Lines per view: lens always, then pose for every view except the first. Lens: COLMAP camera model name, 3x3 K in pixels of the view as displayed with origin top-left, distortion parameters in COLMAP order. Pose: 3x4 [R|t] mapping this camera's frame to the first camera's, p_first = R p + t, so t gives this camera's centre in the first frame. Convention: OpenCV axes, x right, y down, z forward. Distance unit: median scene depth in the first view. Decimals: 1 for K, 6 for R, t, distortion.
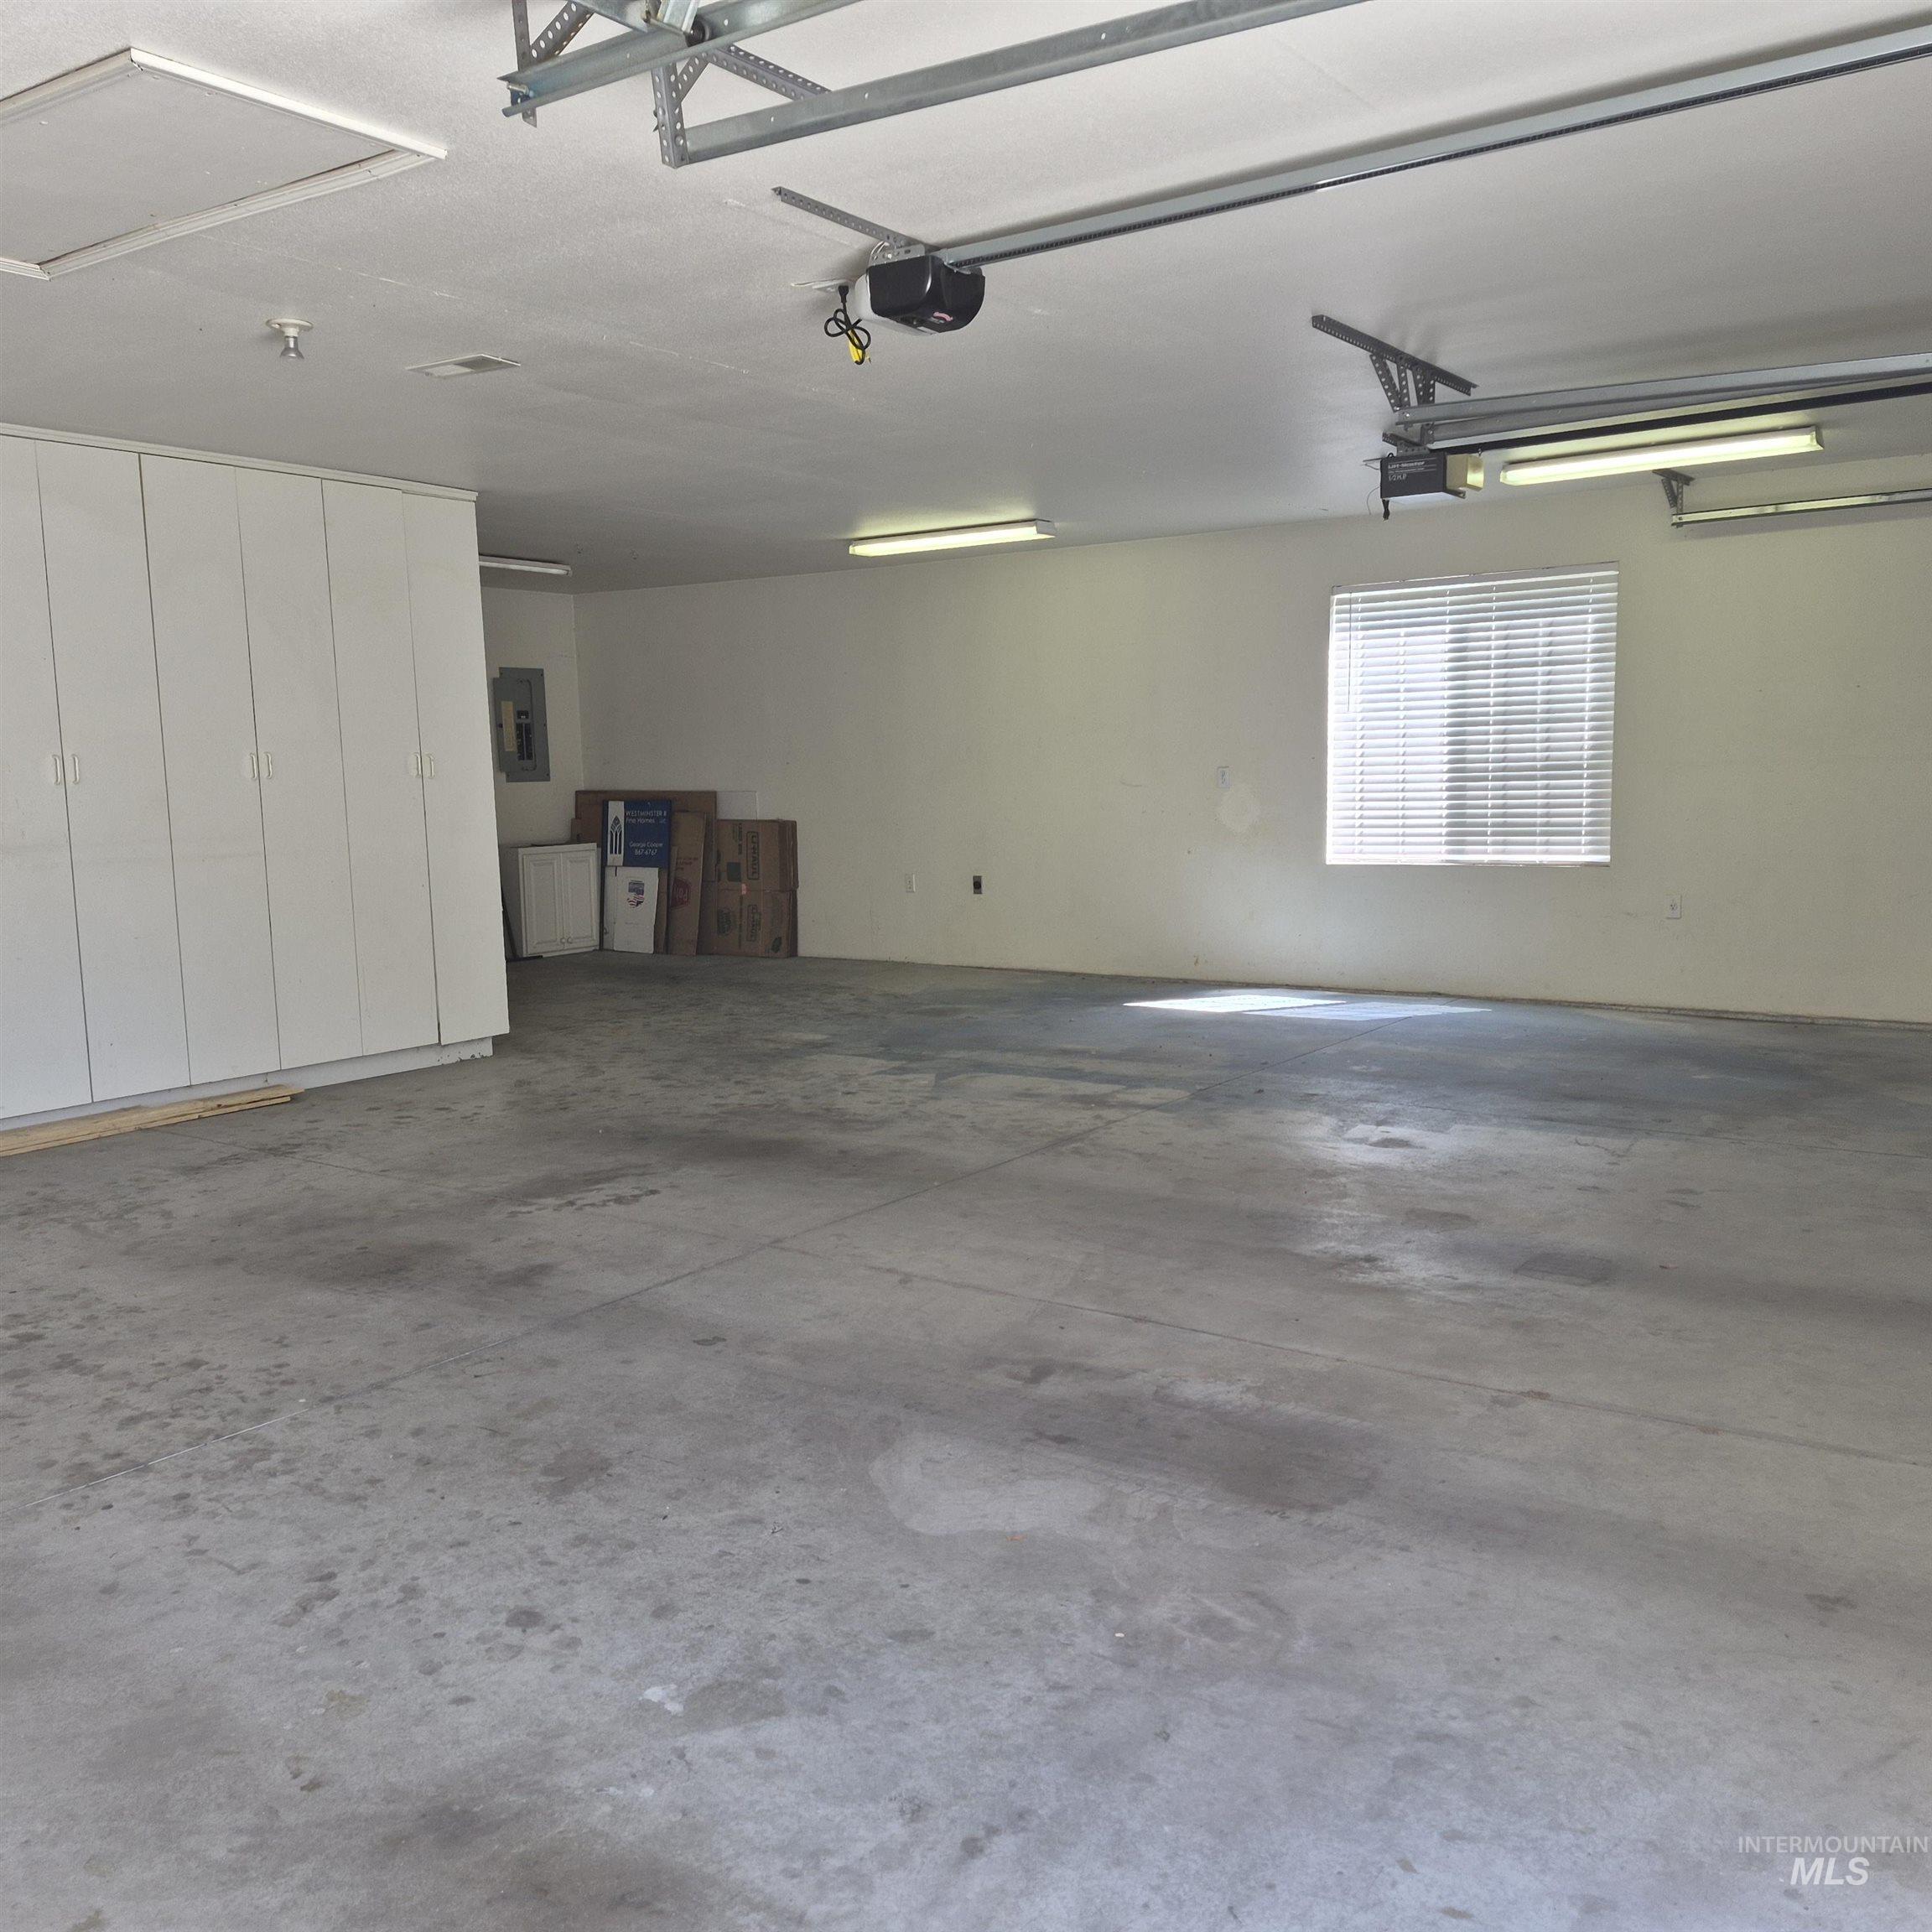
lens RADIAL K [[1789.9, 0, 964.4], [0, 1789.9, 967.7], [0, 0, 1]] dist [0.107202, -0.130838]
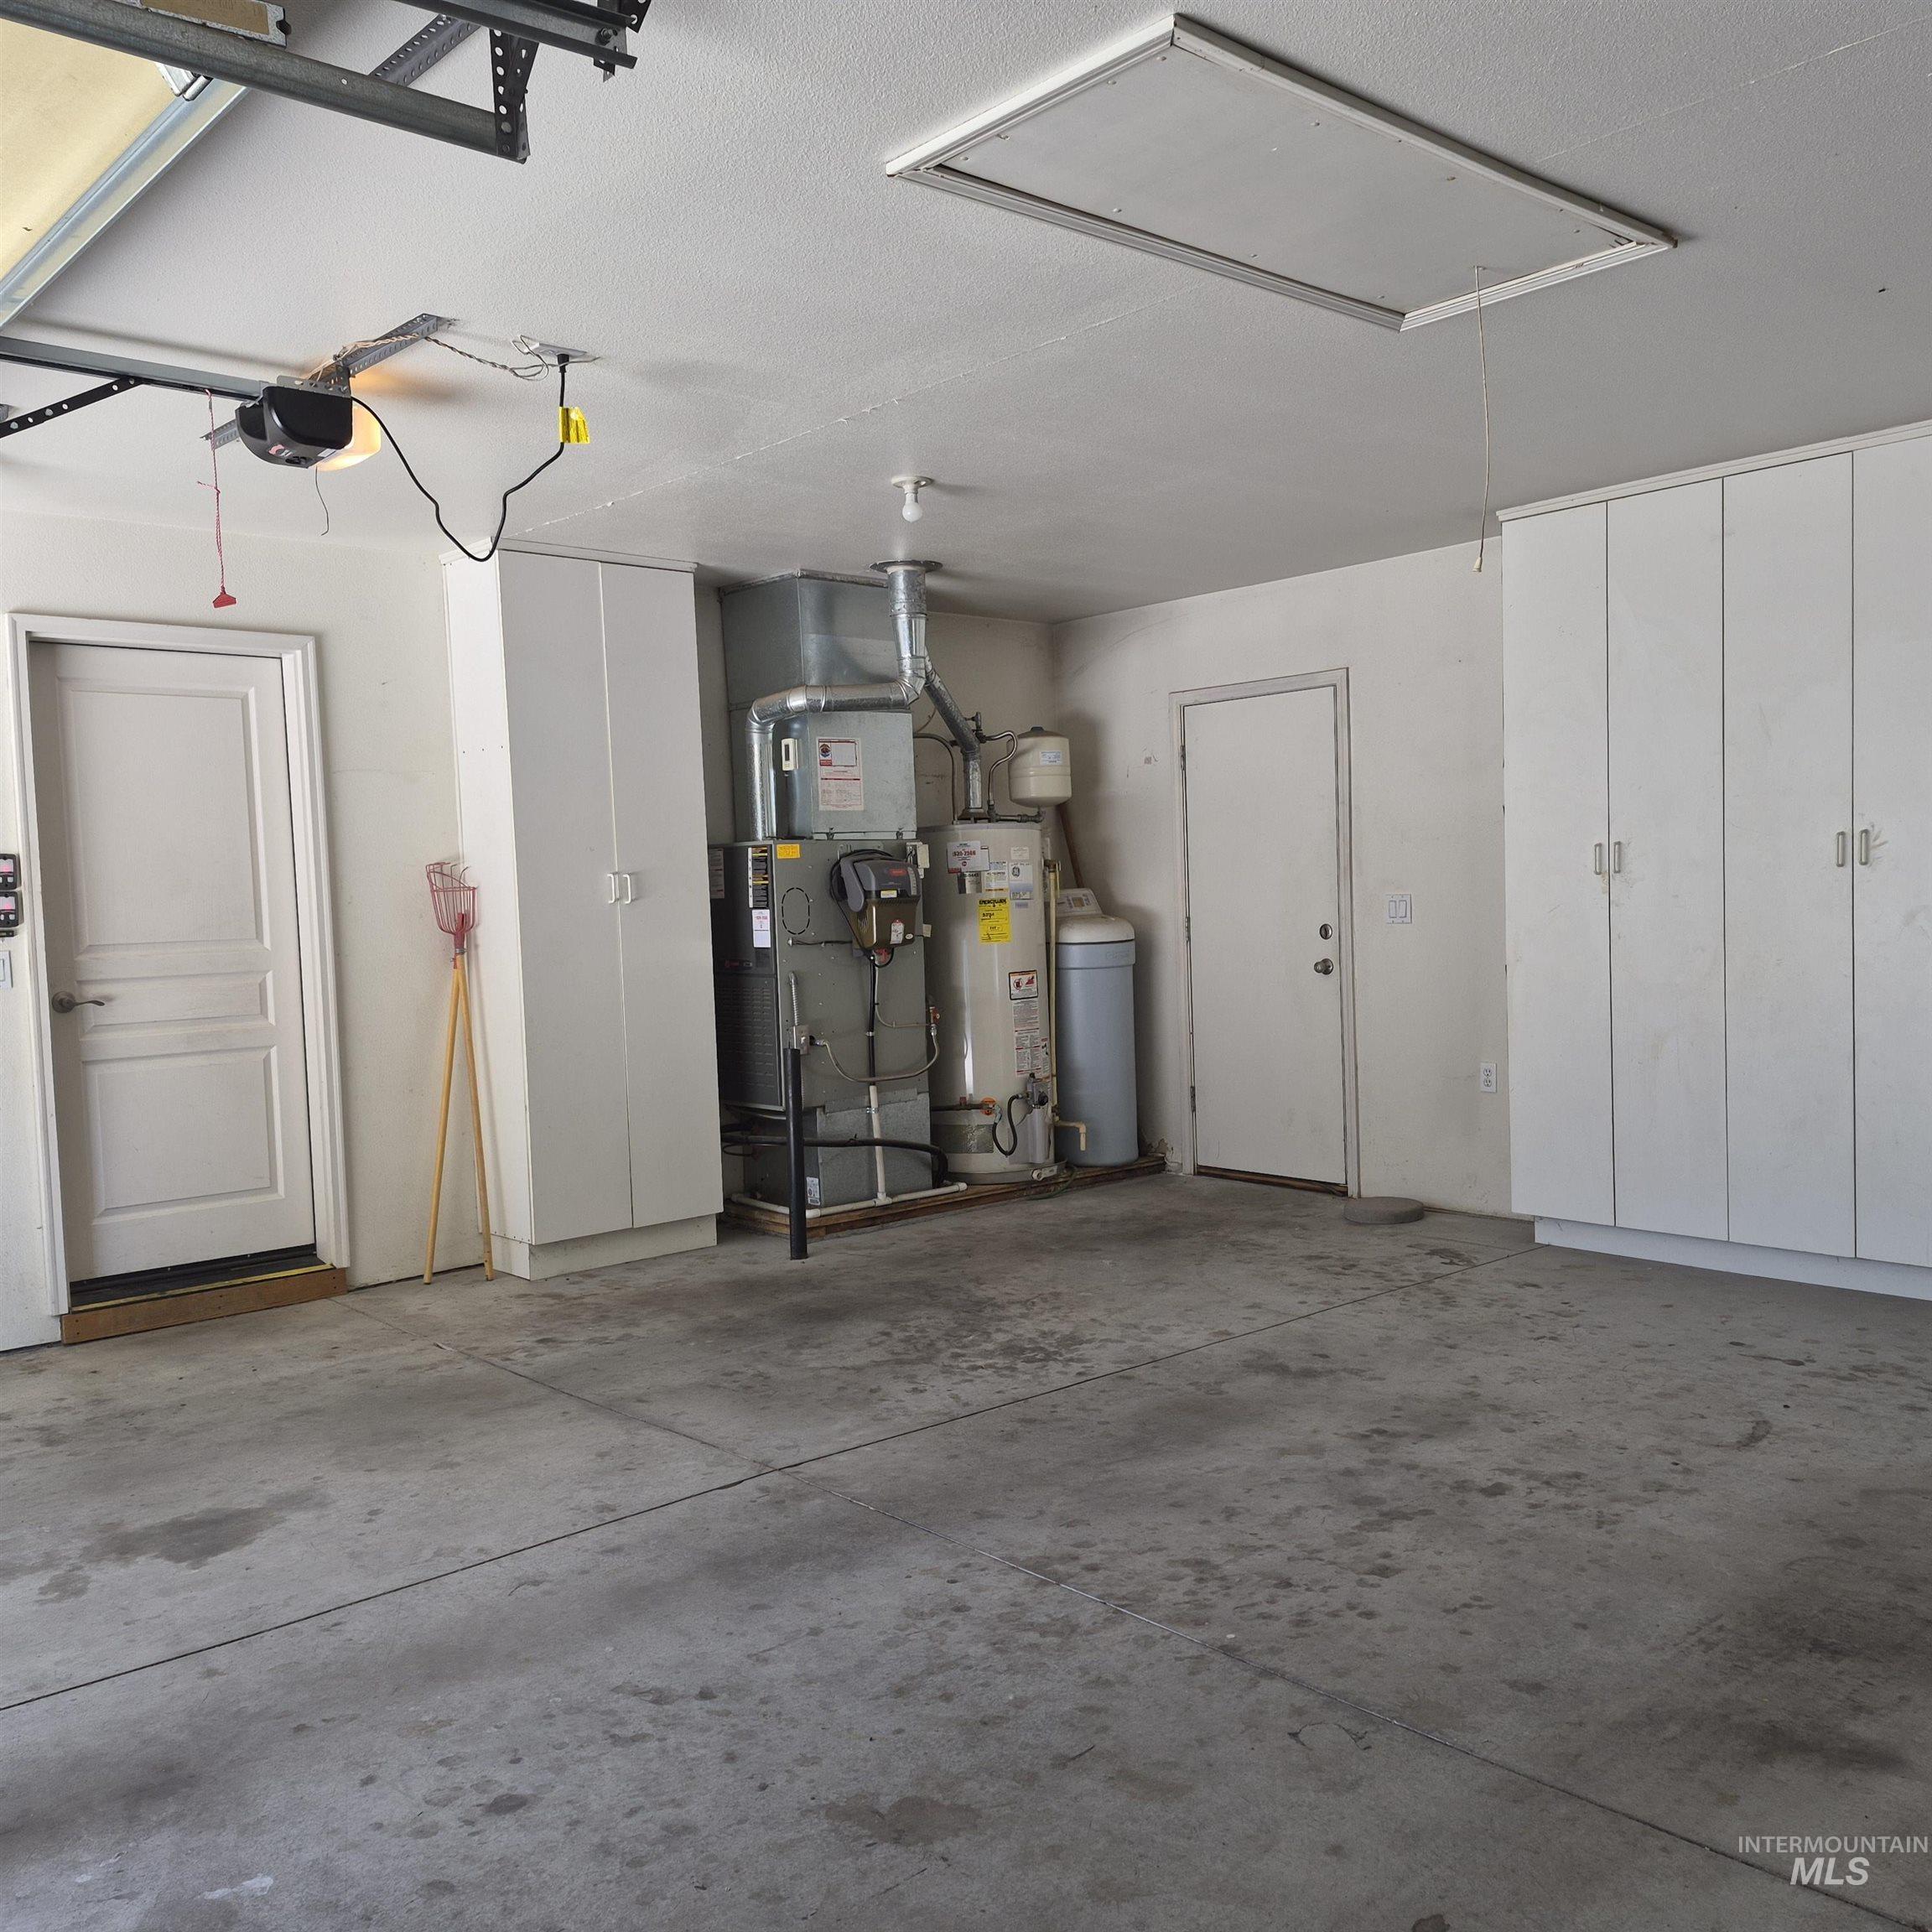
lens RADIAL K [[1789.9, 0, 964.4], [0, 1789.9, 967.7], [0, 0, 1]] dist [0.107202, -0.130838]
pose [[-0.236702, 0.073860, -0.968771, 0.471359], [-0.072483, 0.992985, 0.093416, -0.138073], [0.968875, 0.092331, -0.229688, 1.158774]]
